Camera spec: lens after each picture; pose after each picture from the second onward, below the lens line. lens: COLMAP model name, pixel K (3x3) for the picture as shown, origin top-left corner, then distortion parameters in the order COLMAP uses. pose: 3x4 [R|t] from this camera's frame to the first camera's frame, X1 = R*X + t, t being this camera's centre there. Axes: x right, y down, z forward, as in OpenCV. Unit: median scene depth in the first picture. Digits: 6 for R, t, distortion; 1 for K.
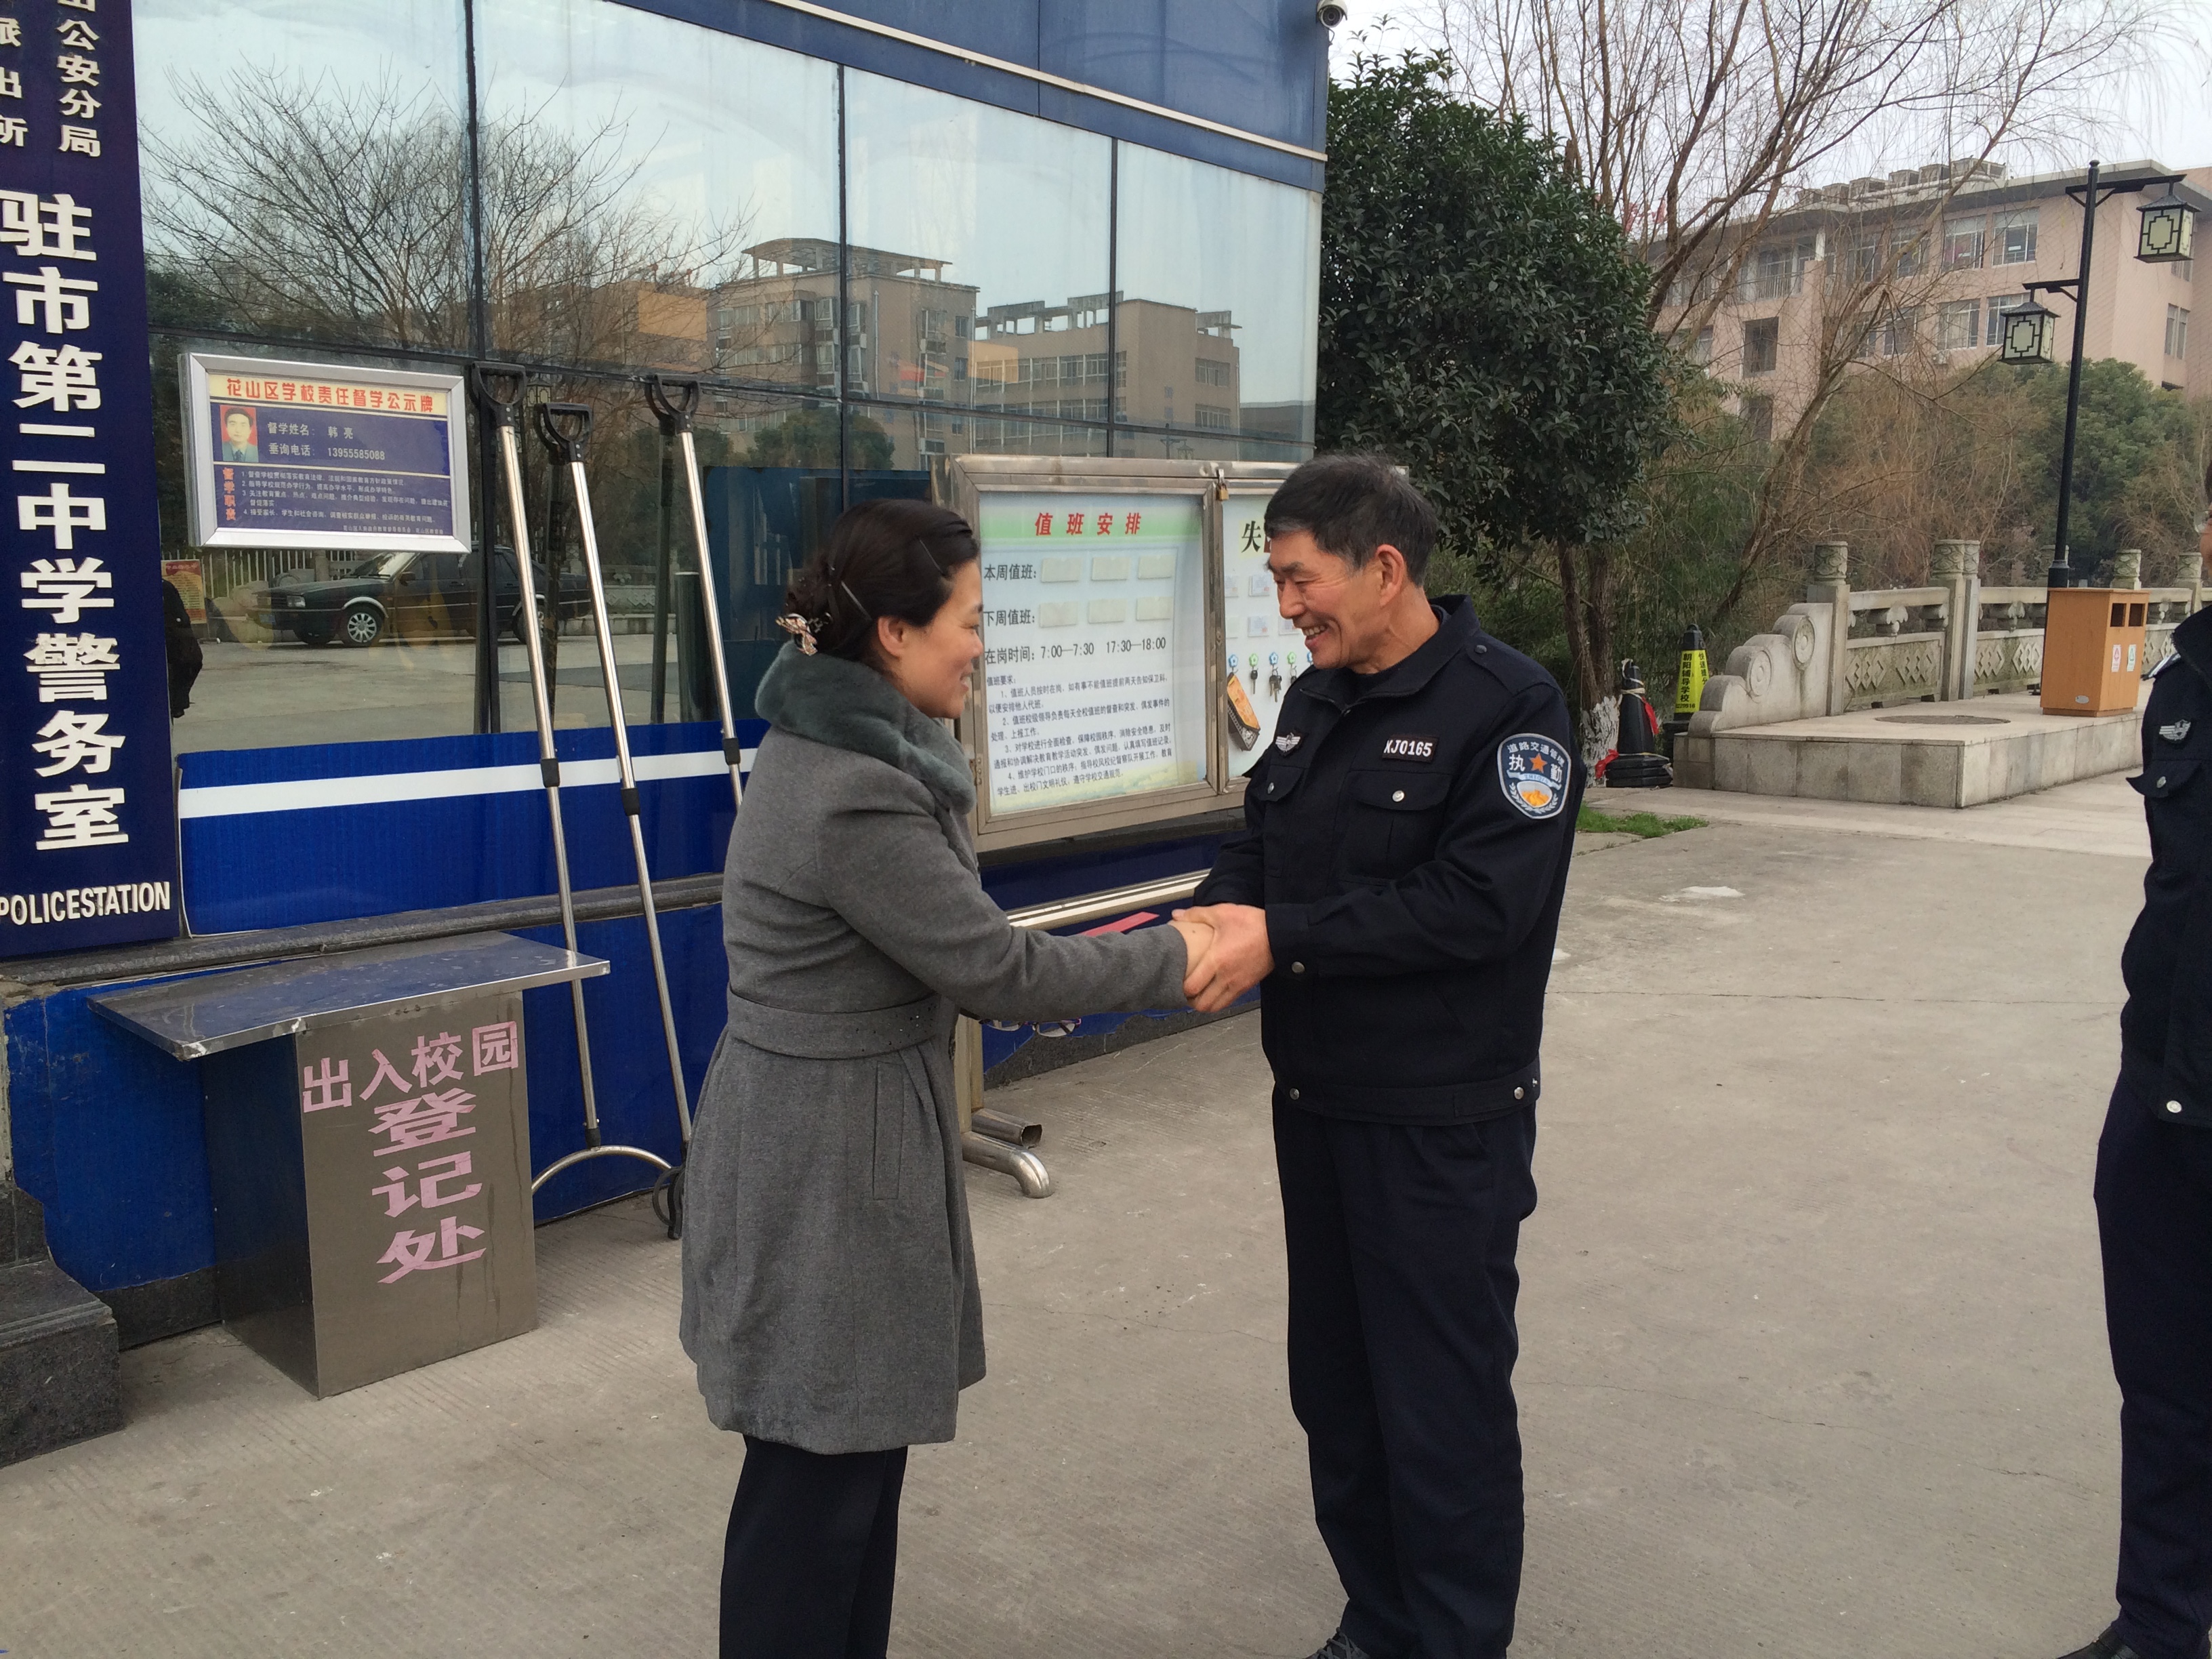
lens RADIAL K [[1841.1, 0, 1106.0], [0, 1841.1, 829.5], [0, 0, 1]] dist [0.065999, -0.109266]
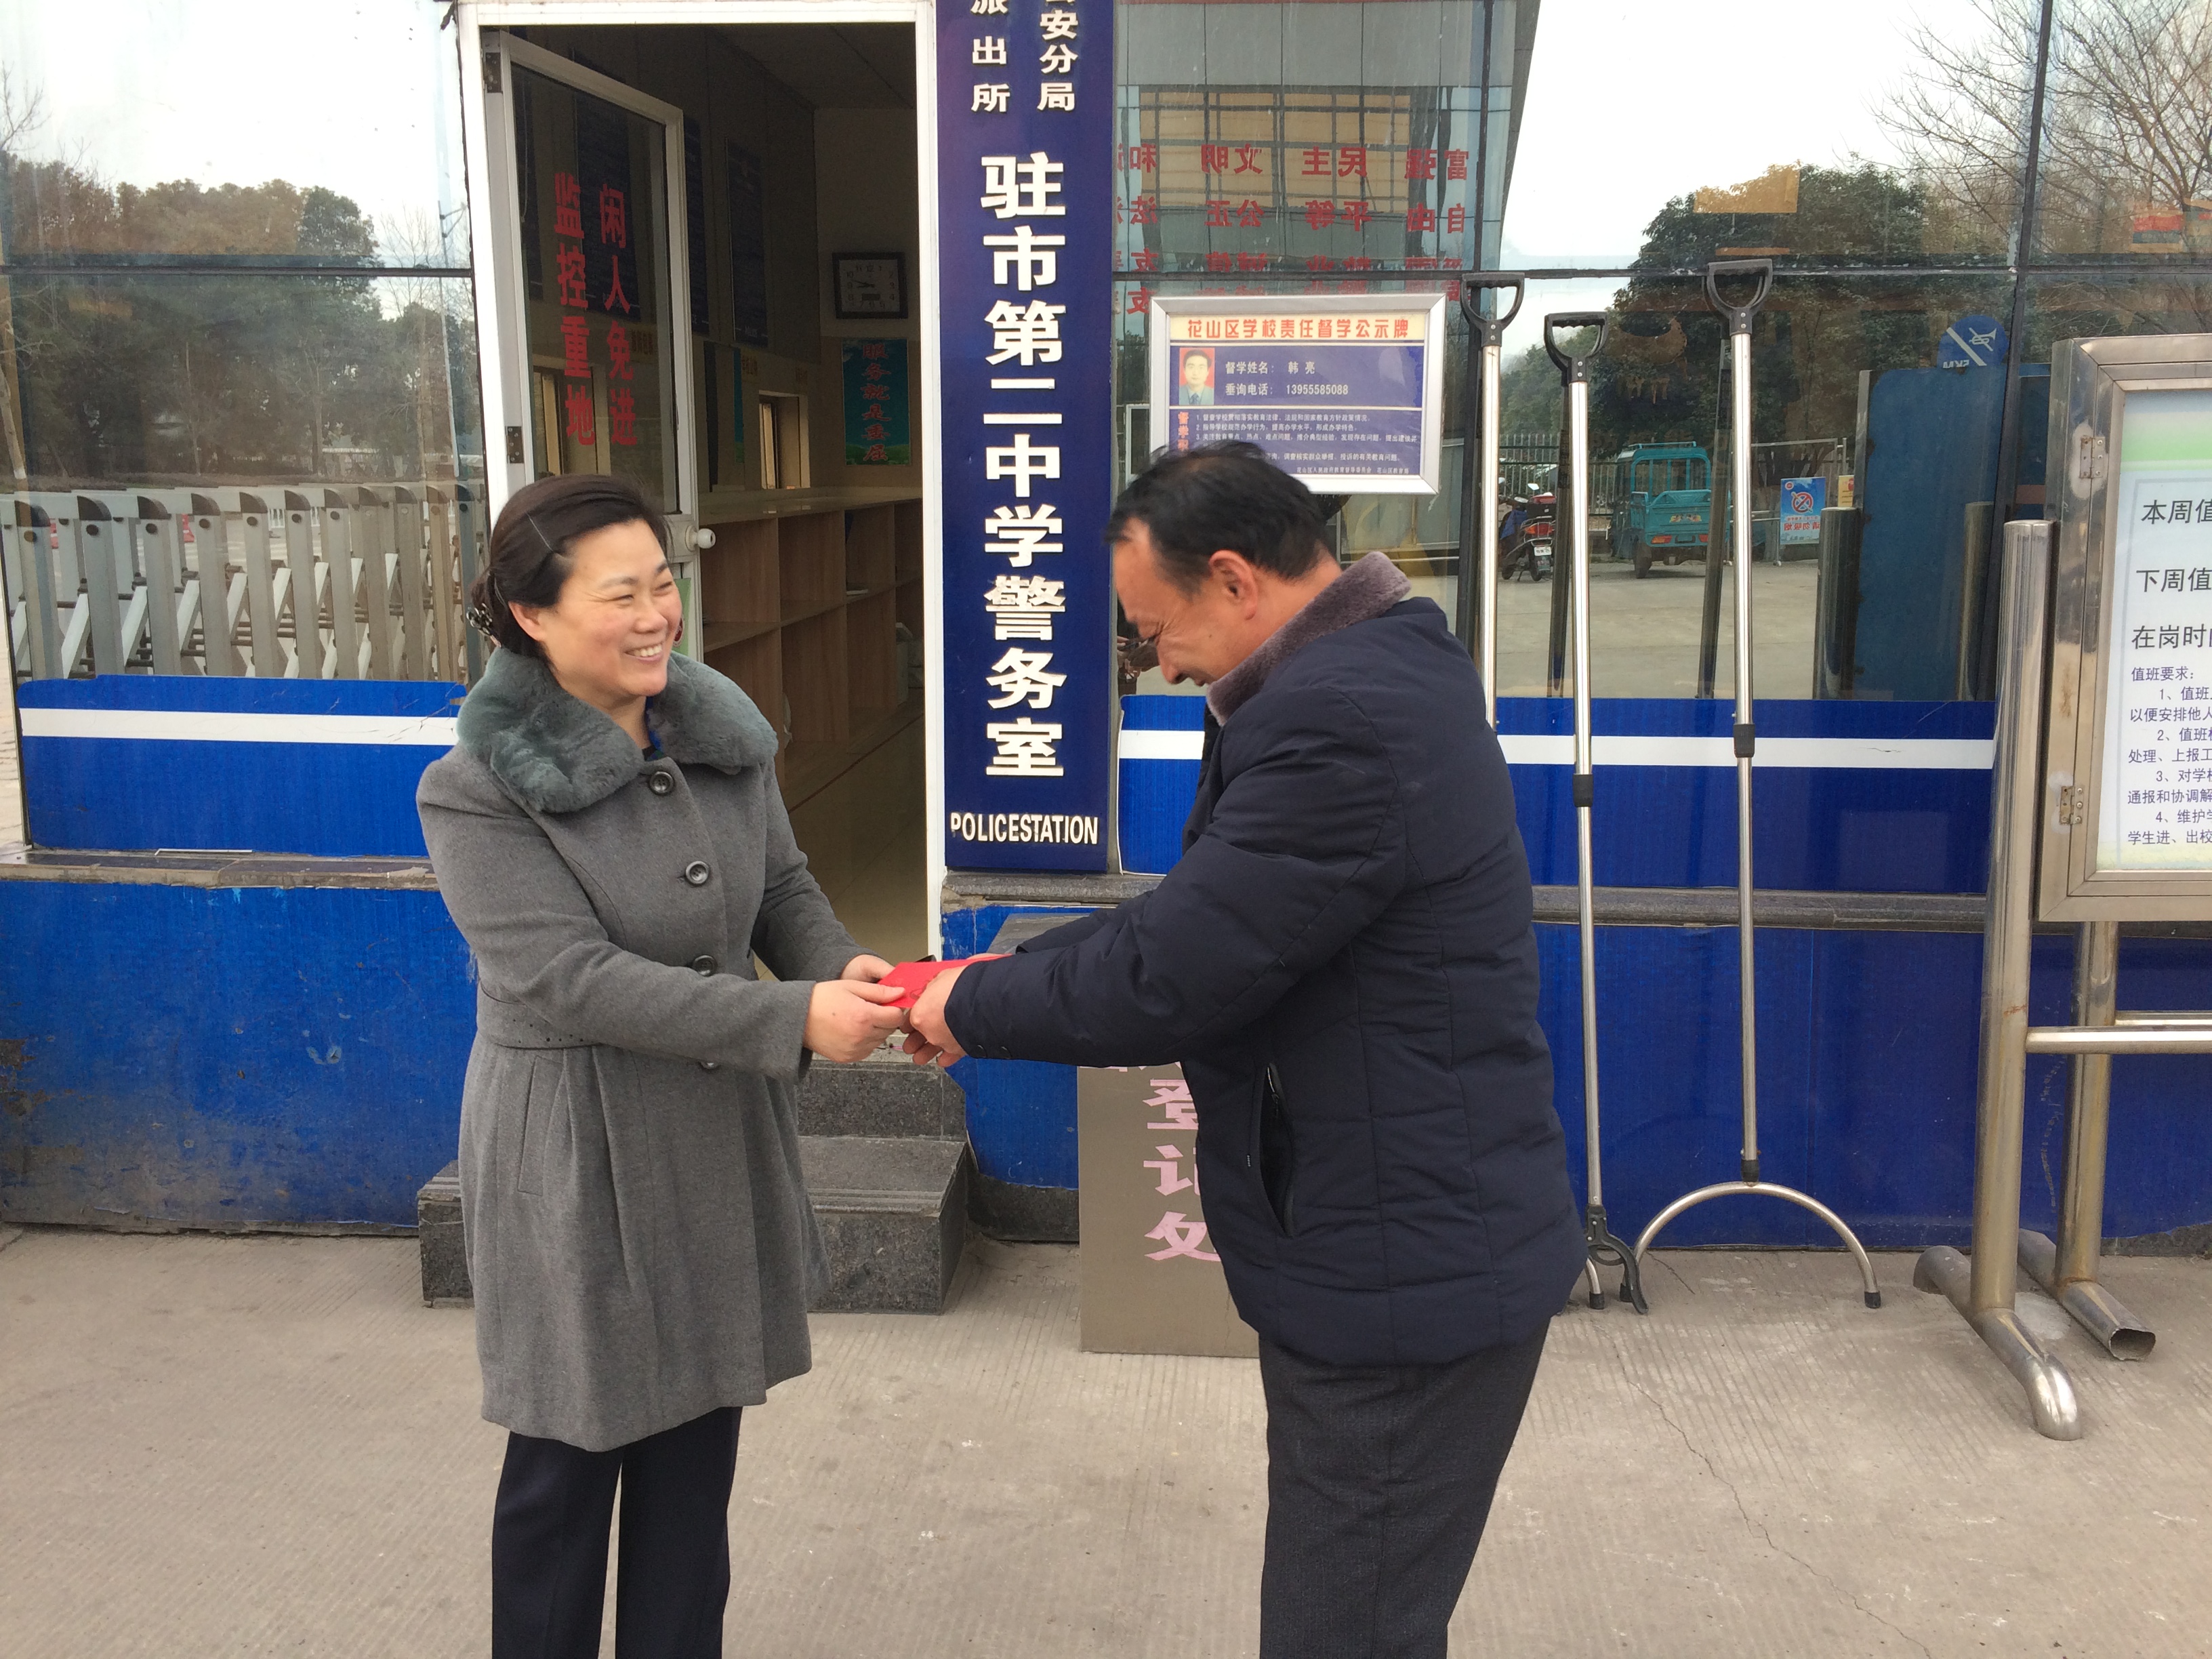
lens RADIAL K [[1841.1, 0, 1106.0], [0, 1841.1, 829.5], [0, 0, 1]] dist [0.065999, -0.109266]
pose [[0.625912, 0.135411, -0.768048, 0.255459], [-0.102386, 0.990555, 0.091202, -0.052436], [0.773143, 0.021553, 0.633865, 0.307036]]
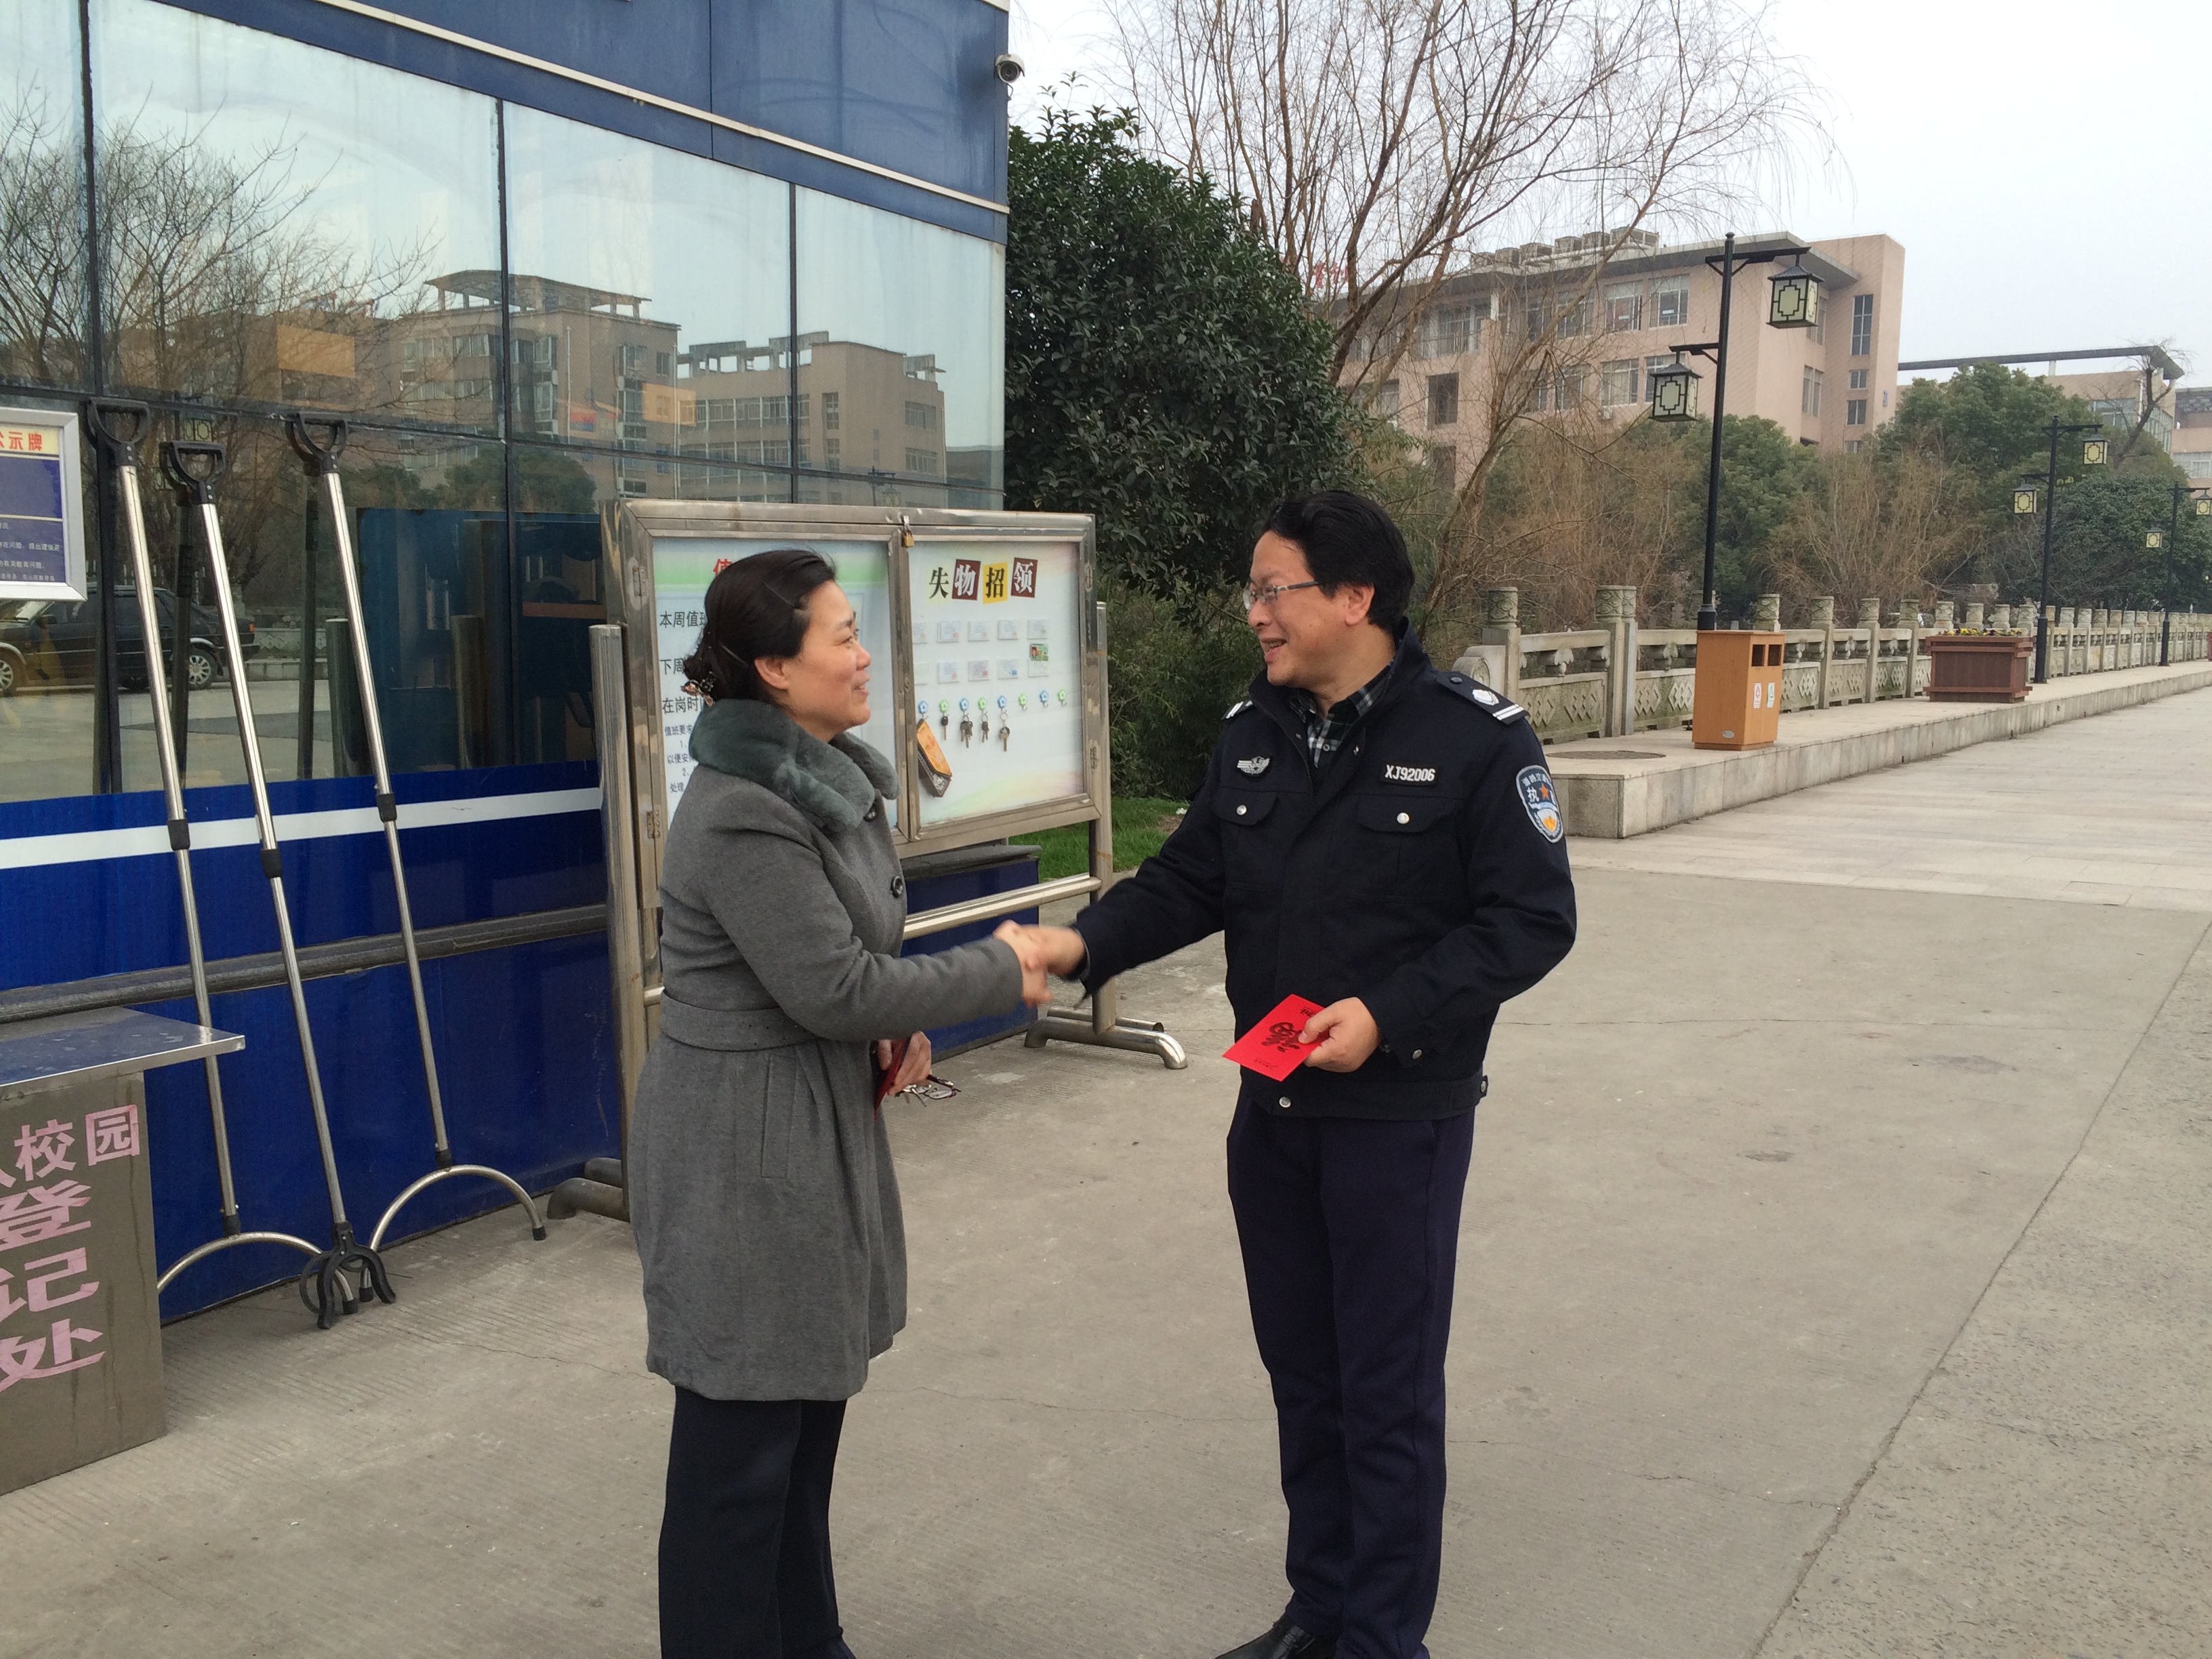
lens RADIAL K [[1841.5, 0, 1116.9], [0, 1841.5, 820.2], [0, 0, 1]] dist [0.063927, -0.100100]
pose [[0.988144, -0.018702, 0.152386, 0.023705], [0.022687, 0.999444, -0.024453, -0.004246], [-0.151844, 0.027621, 0.988018, 0.000387]]
